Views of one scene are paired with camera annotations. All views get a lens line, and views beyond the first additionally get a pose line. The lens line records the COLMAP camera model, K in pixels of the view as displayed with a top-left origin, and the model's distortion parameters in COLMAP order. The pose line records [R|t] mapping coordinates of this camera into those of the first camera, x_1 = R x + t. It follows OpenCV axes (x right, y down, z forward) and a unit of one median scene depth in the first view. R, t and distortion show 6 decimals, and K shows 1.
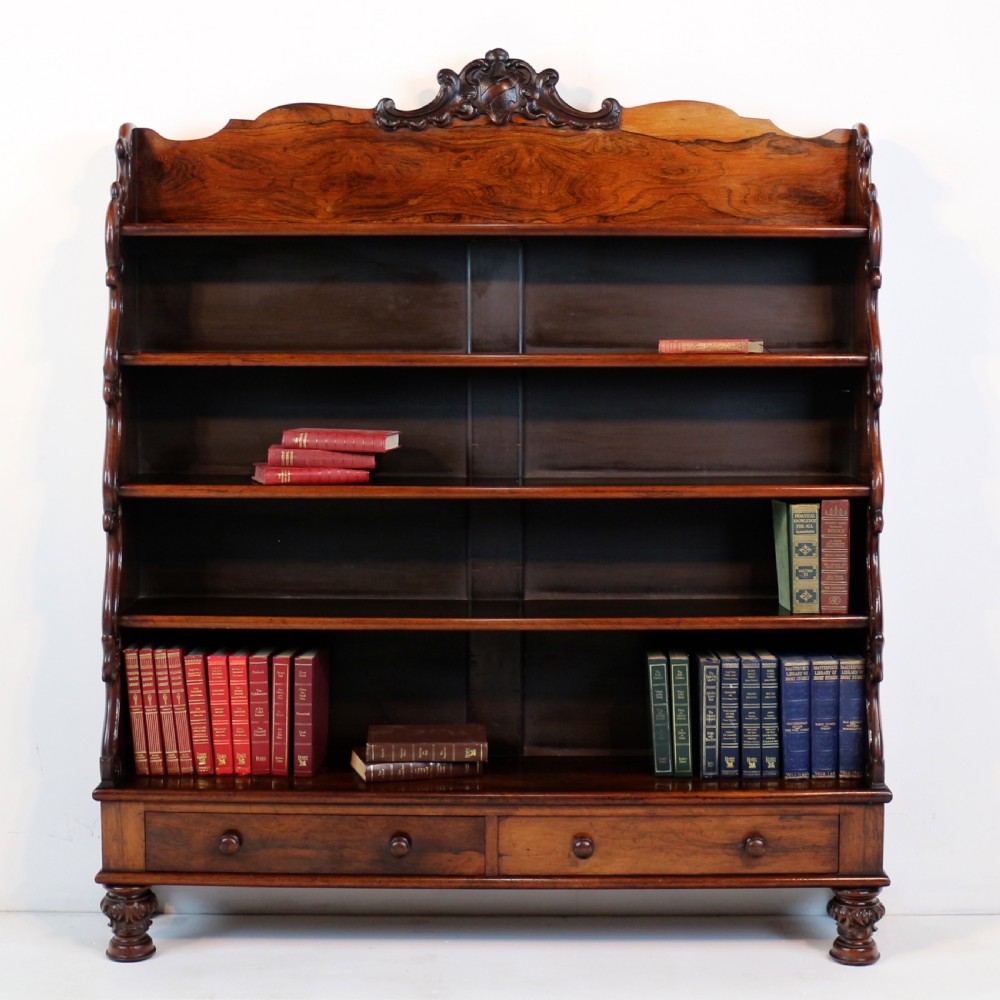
lens RADIAL K [[1884.8, 0, 509.1], [0, 1884.8, 412.5], [0, 0, 1]] dist [-0.098964, 0.000000]
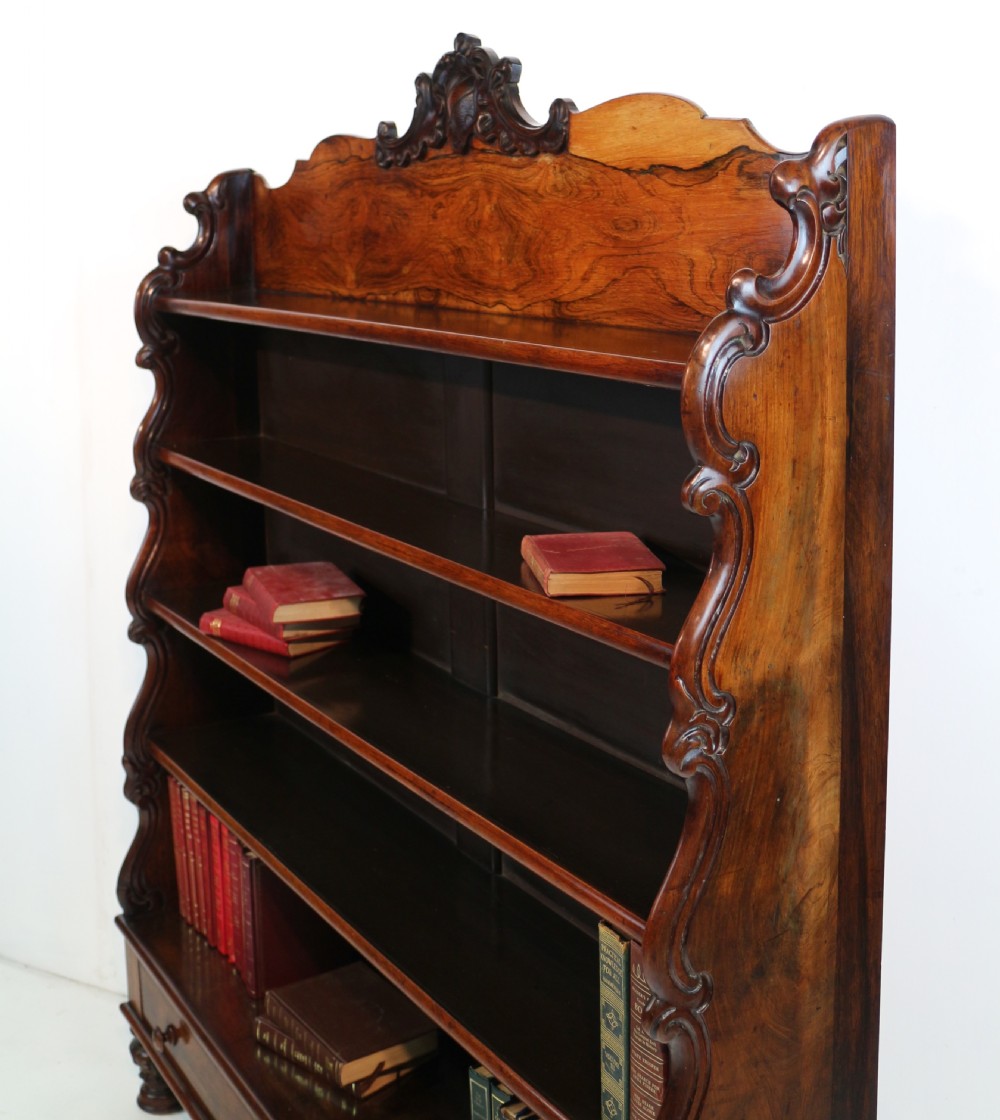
lens RADIAL K [[1521.2, 0, 503.6], [0, 1521.2, 383.0], [0, 0, 1]] dist [-0.099547, 0.000000]
pose [[0.515191, 0.088703, -0.852473, 0.449491], [-0.028018, 0.995841, 0.086689, -0.120221], [0.856617, -0.020777, 0.515534, 0.743695]]
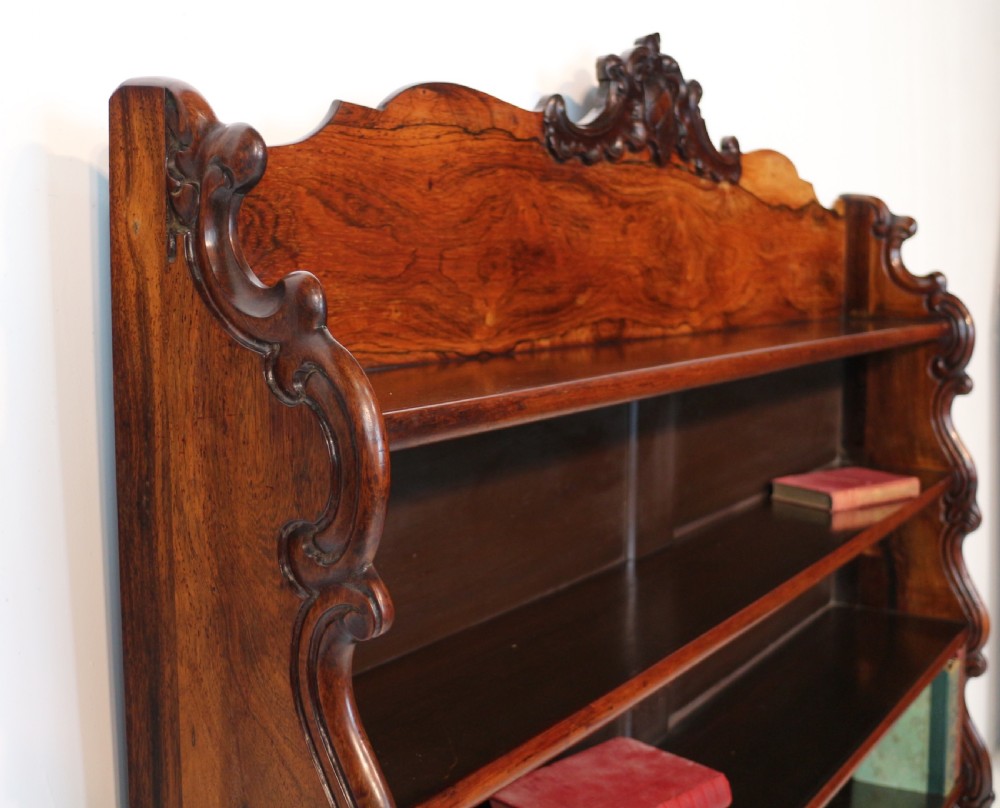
lens RADIAL K [[1112.0, 0, 400.0], [0, 1112.0, 371.9], [0, 0, 1]] dist [-0.143160, 0.000000]
pose [[0.641400, -0.076680, 0.763365, -0.320949], [0.053479, 0.997041, 0.055219, -0.111836], [-0.765340, 0.005406, 0.643603, 0.843105]]
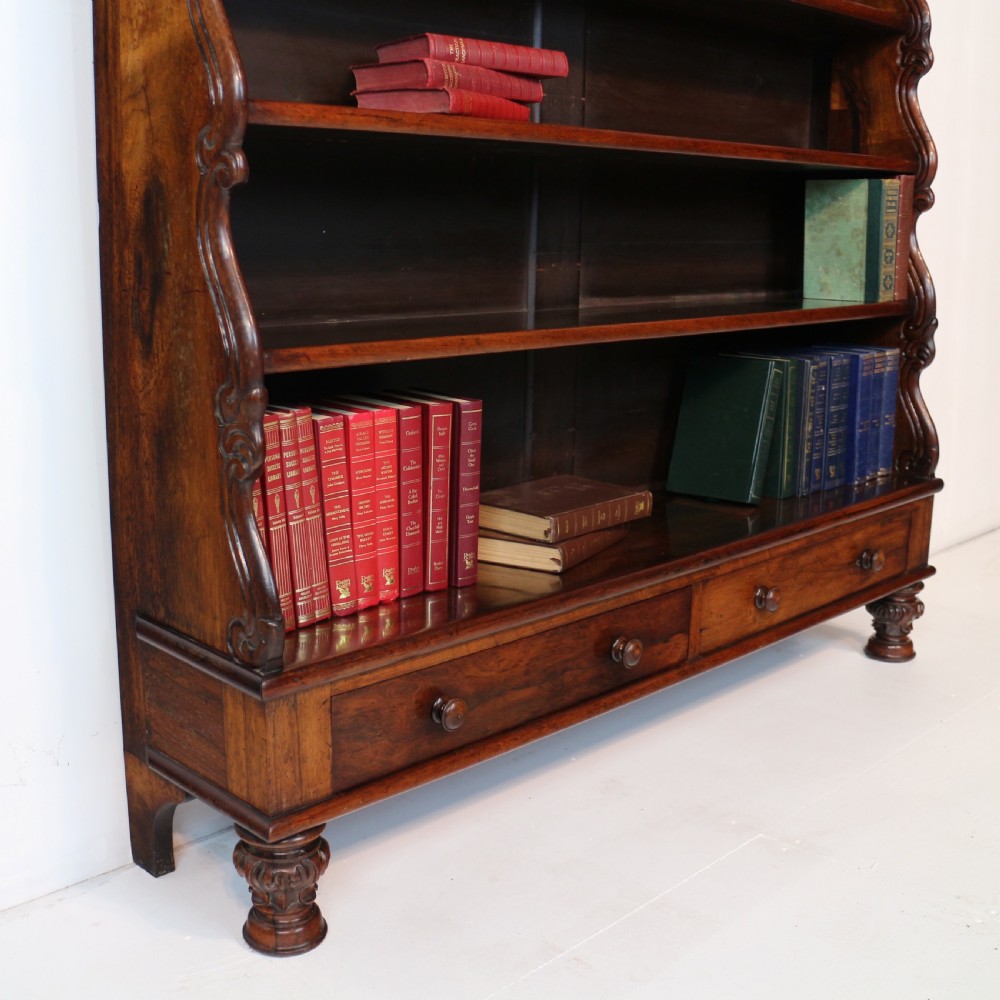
lens RADIAL K [[1254.7, 0, 444.6], [0, 1254.7, 515.7], [0, 0, 1]] dist [-0.147611, 0.000000]
pose [[0.728466, -0.157090, 0.666828, -0.389607], [0.029607, 0.979665, 0.198443, 0.081167], [-0.684442, -0.124816, 0.718304, 0.671942]]
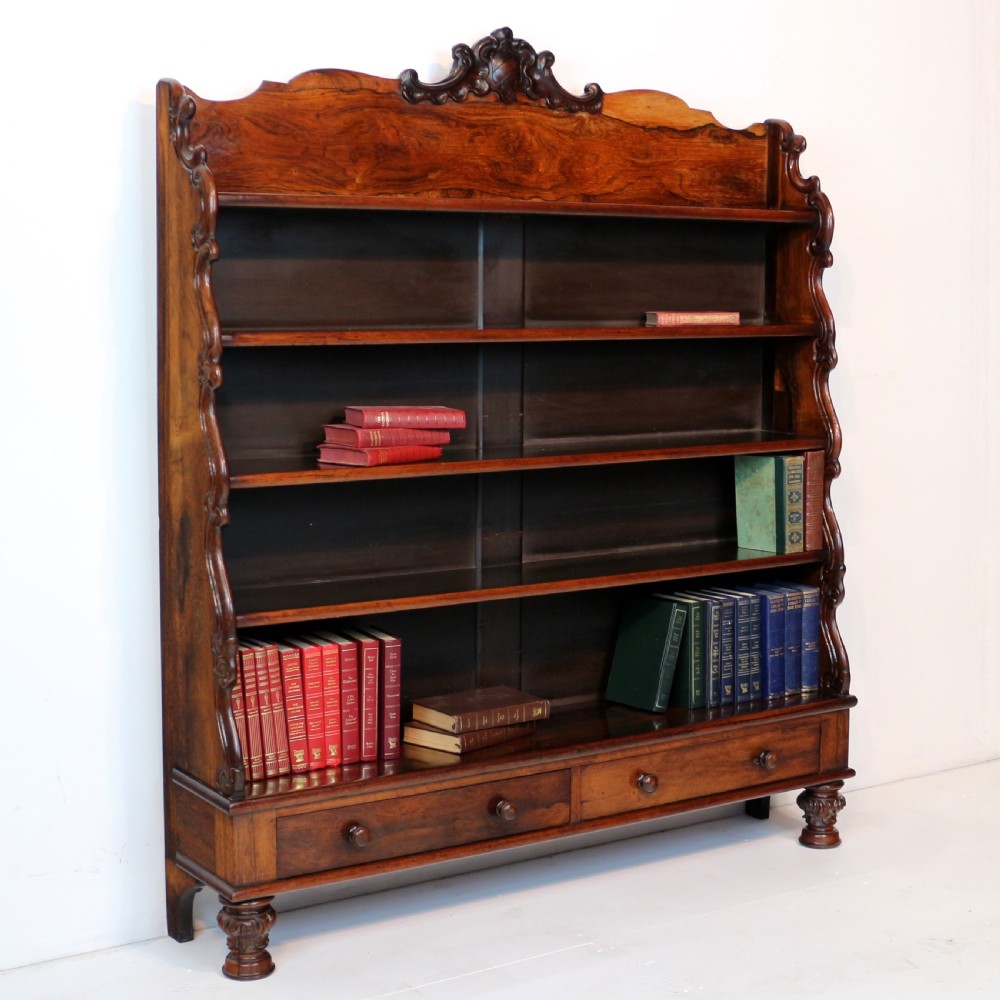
lens RADIAL K [[1884.8, 0, 619.9], [0, 1884.8, 504.6], [0, 0, 1]] dist [-0.098964, 0.000000]
pose [[0.804381, -0.067869, 0.590224, -0.571433], [0.019739, 0.995958, 0.087622, -0.023693], [-0.593785, -0.058831, 0.802470, 0.133413]]
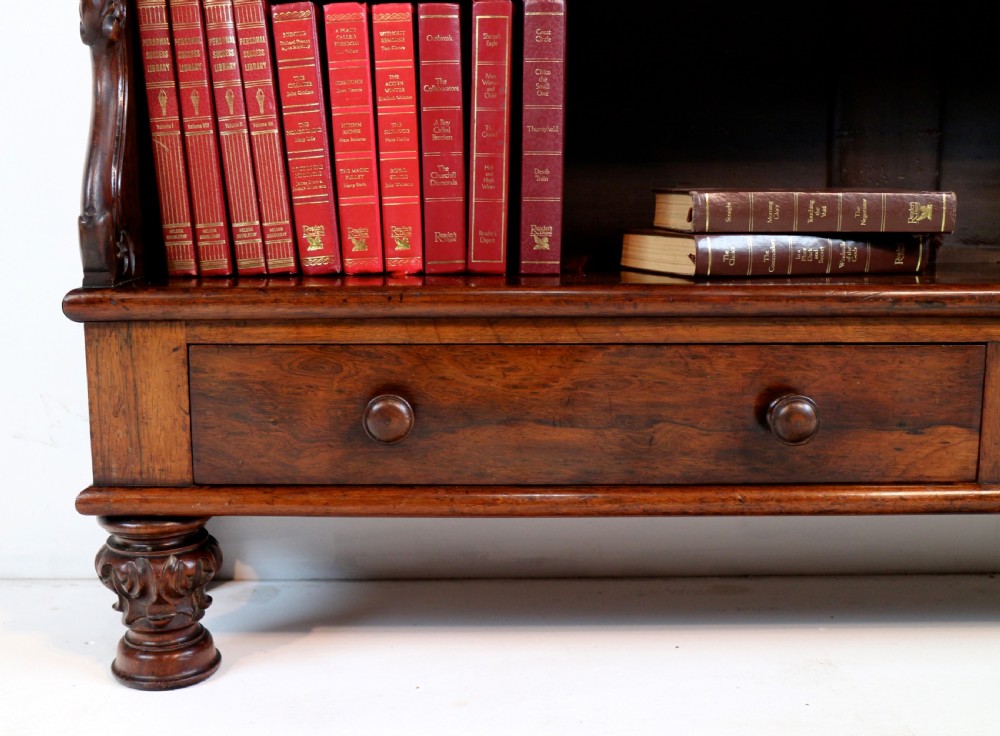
lens RADIAL K [[1241.1, 0, 424.9], [0, 1241.1, 377.7], [0, 0, 1]] dist [-0.090075, 0.000000]
pose [[0.999847, -0.009573, -0.014628, -0.129181], [0.011039, 0.994551, 0.103665, 0.181531], [0.013556, -0.103811, 0.994505, 0.679208]]
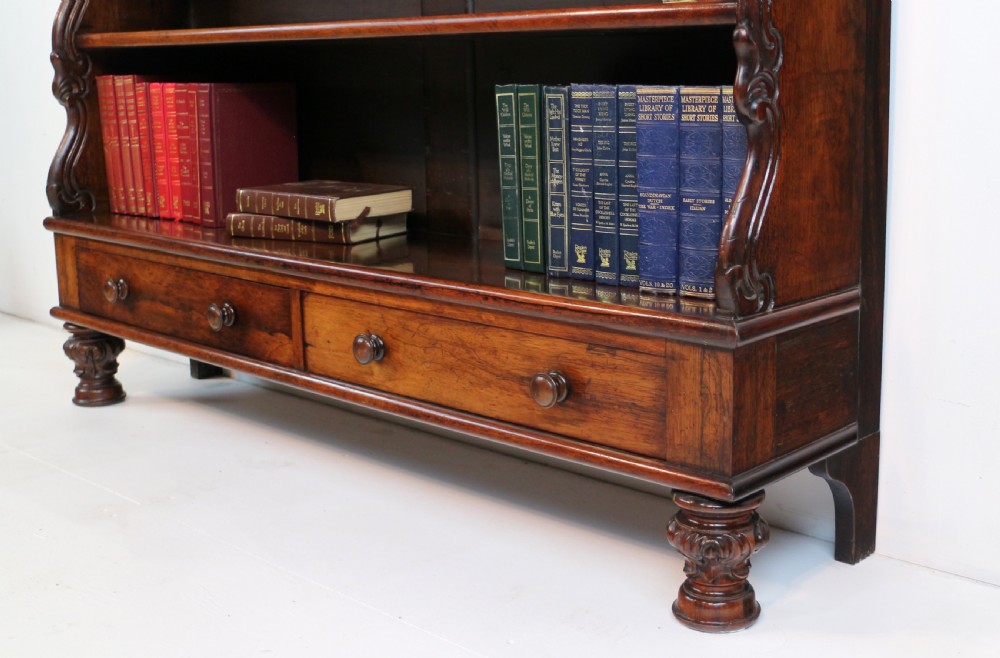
lens RADIAL K [[1248.2, 0, 649.2], [0, 1248.2, 285.3], [0, 0, 1]] dist [-0.124905, 0.000000]
pose [[0.782124, 0.106432, -0.613966, 0.375004], [-0.031701, 0.990825, 0.131378, 0.136763], [0.622316, -0.083291, 0.778322, 0.667786]]
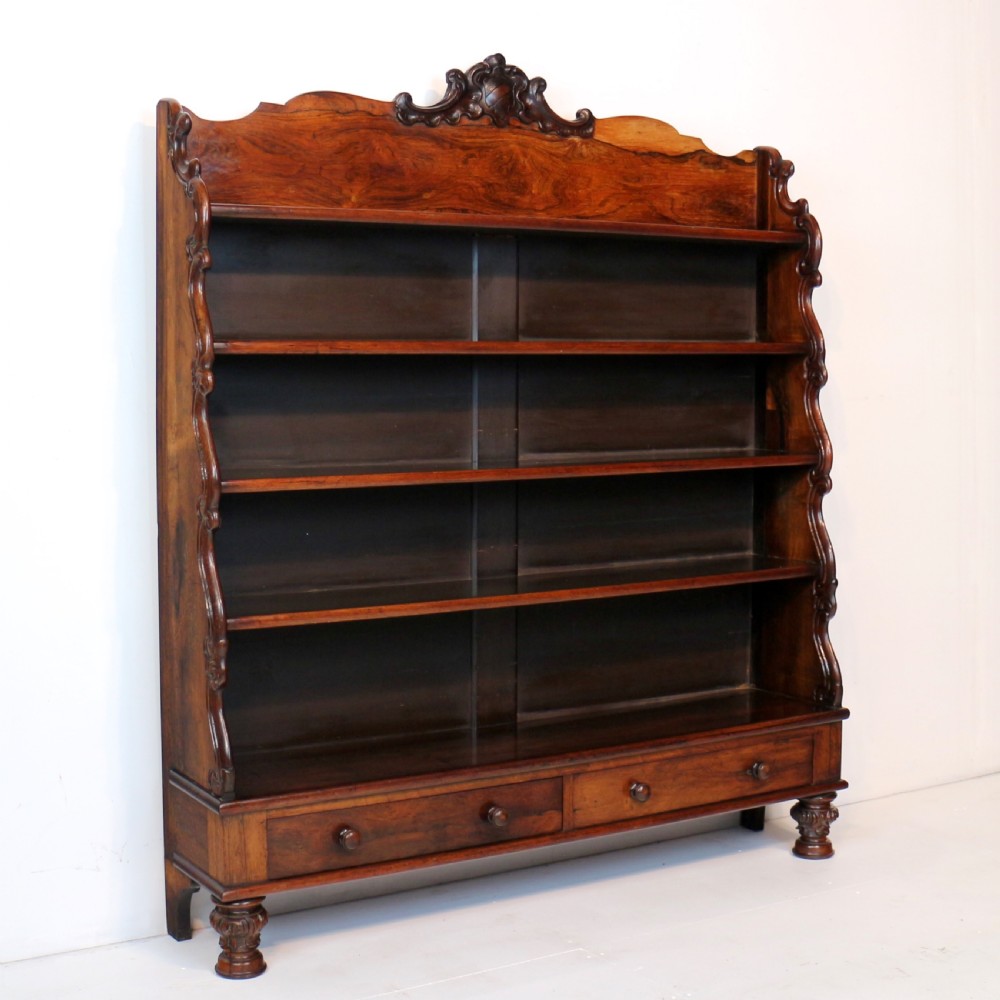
lens RADIAL K [[1696.0, 0, 520.2], [0, 1696.0, 493.7], [0, 0, 1]] dist [-0.153897, 0.000000]
pose [[0.845557, -0.046283, 0.531876, -0.505806], [0.027255, 0.998678, 0.043574, 0.011648], [-0.533190, -0.022348, 0.845701, 0.192855]]
